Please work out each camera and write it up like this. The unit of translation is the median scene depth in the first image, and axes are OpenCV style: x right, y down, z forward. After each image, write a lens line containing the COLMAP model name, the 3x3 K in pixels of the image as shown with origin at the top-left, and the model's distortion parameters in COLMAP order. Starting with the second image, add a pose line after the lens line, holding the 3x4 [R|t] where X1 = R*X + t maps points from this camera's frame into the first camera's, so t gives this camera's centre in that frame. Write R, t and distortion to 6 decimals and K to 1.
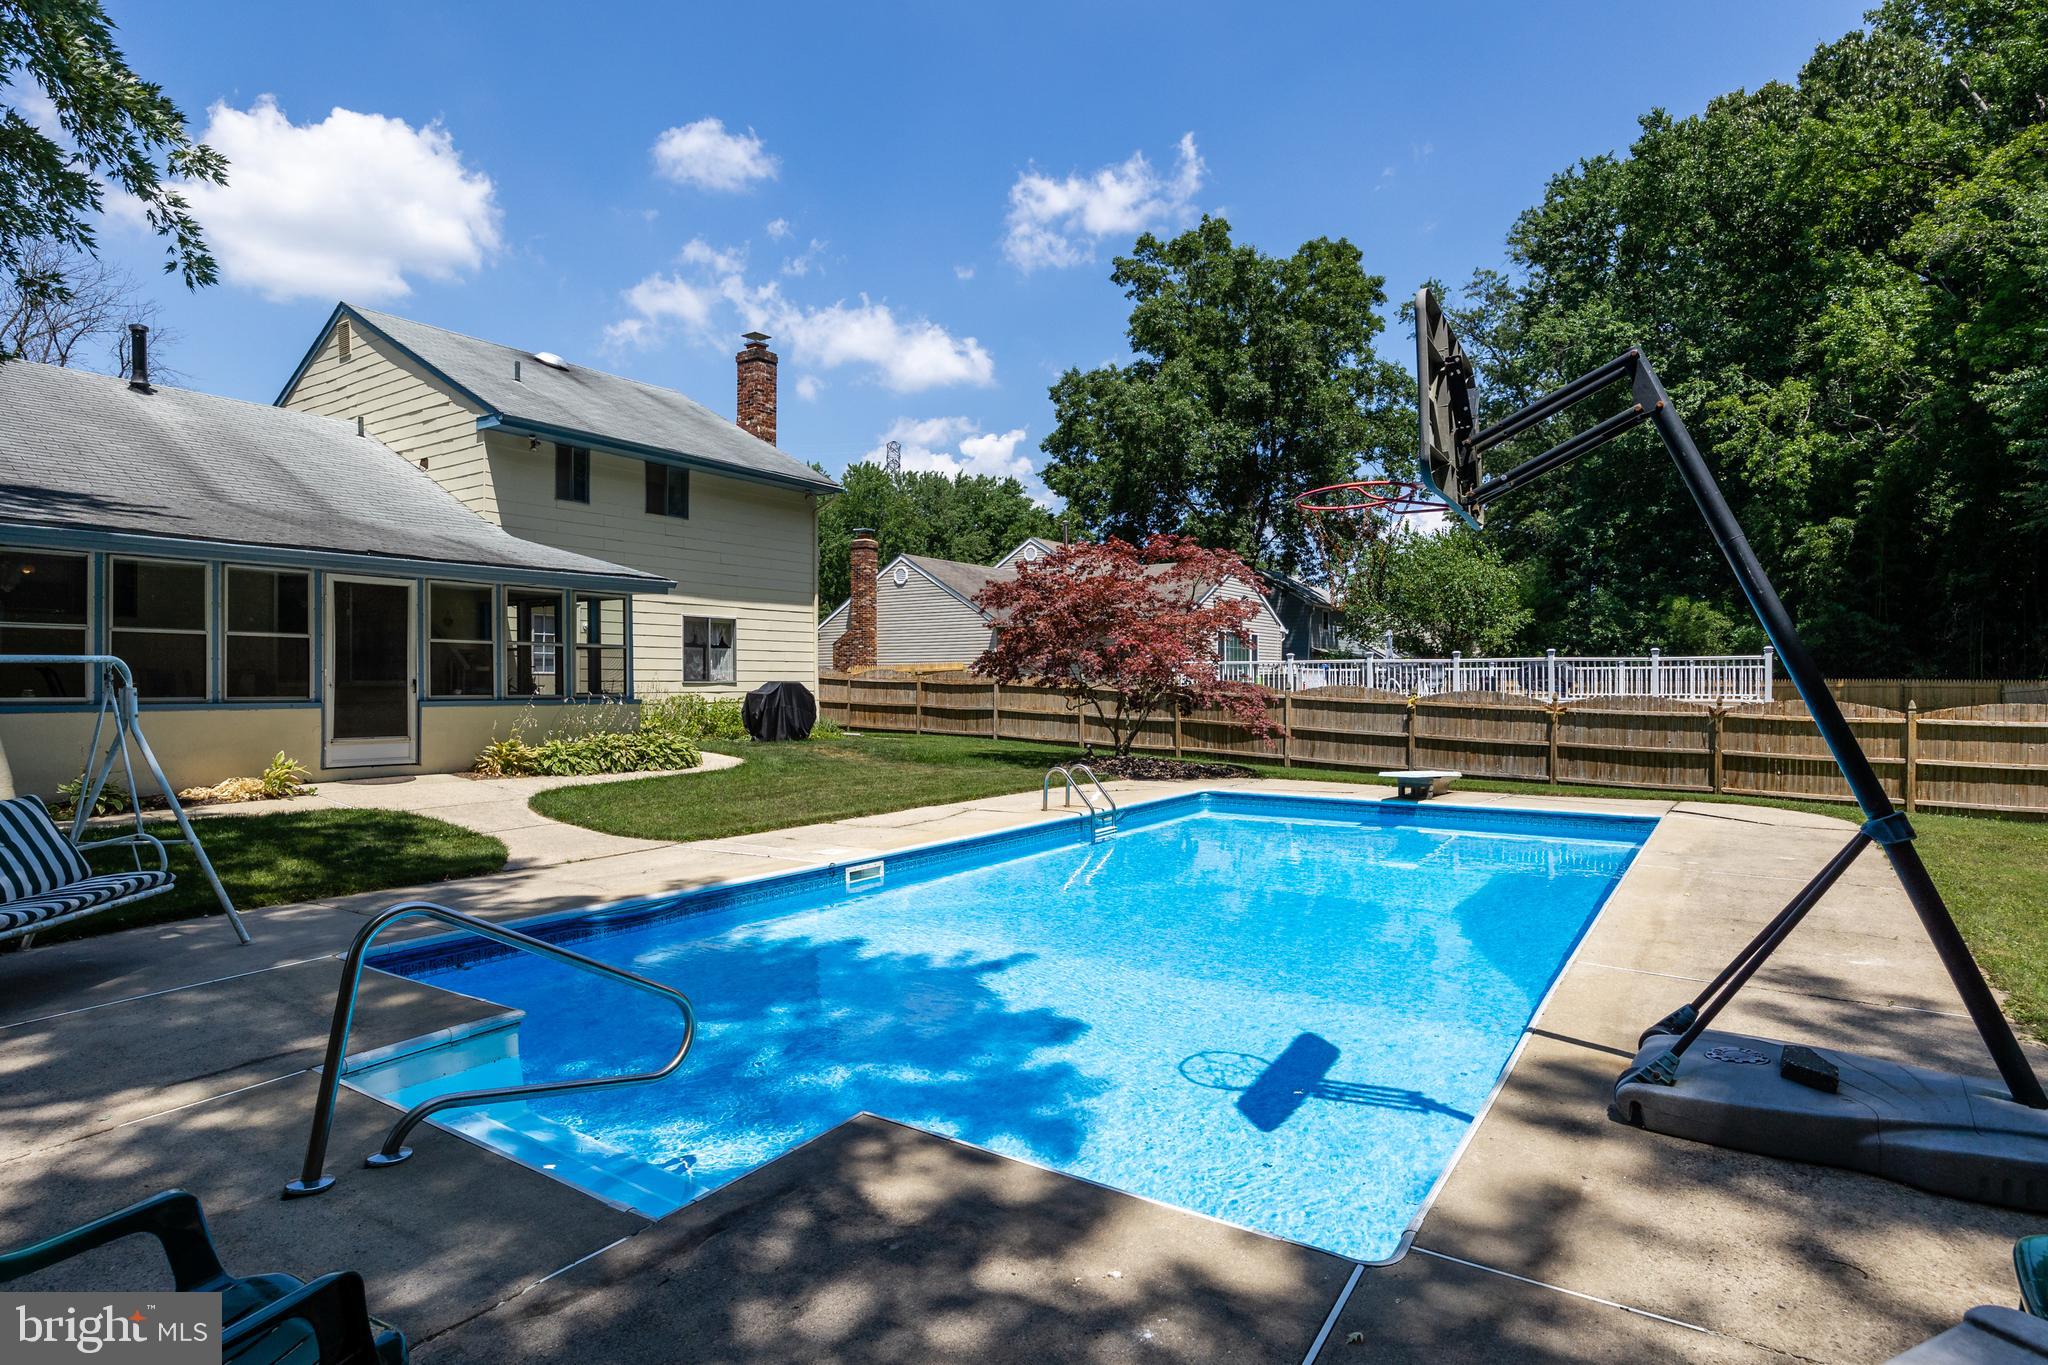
lens RADIAL K [[1075.5, 0, 1022.5], [0, 1075.5, 671.3], [0, 0, 1]] dist [-0.011857, 0.000593]
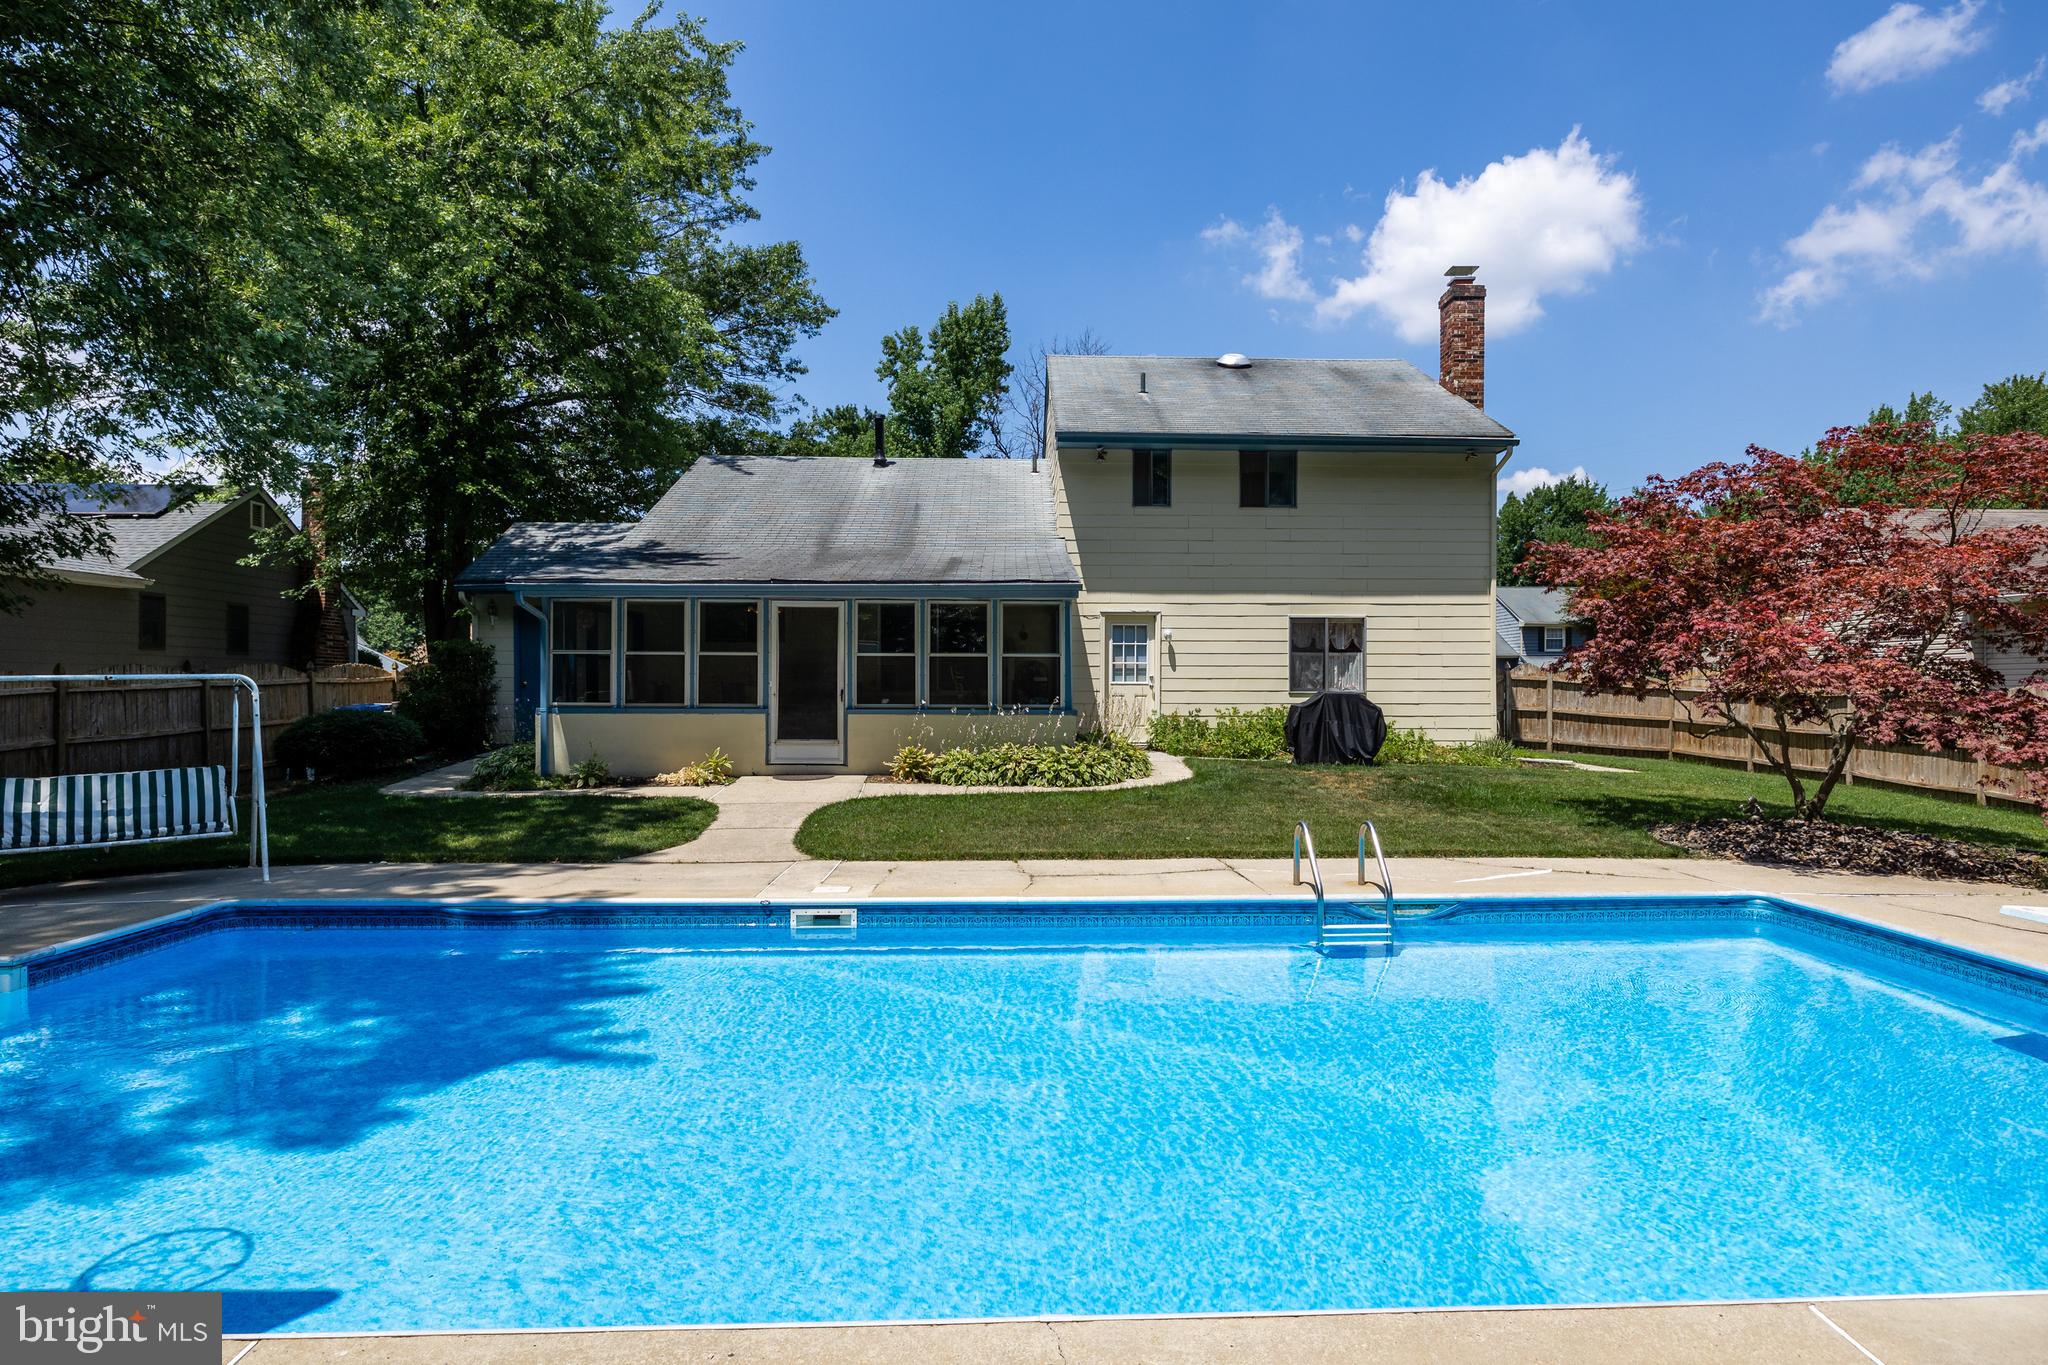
lens RADIAL K [[1113.5, 0, 1037.6], [0, 1113.5, 674.1], [0, 0, 1]] dist [-0.009916, 0.000550]
pose [[0.585720, -0.015443, -0.810366, 0.464792], [0.008960, 0.999881, -0.012579, 0.007446], [0.810464, 0.000107, 0.585788, 0.451878]]
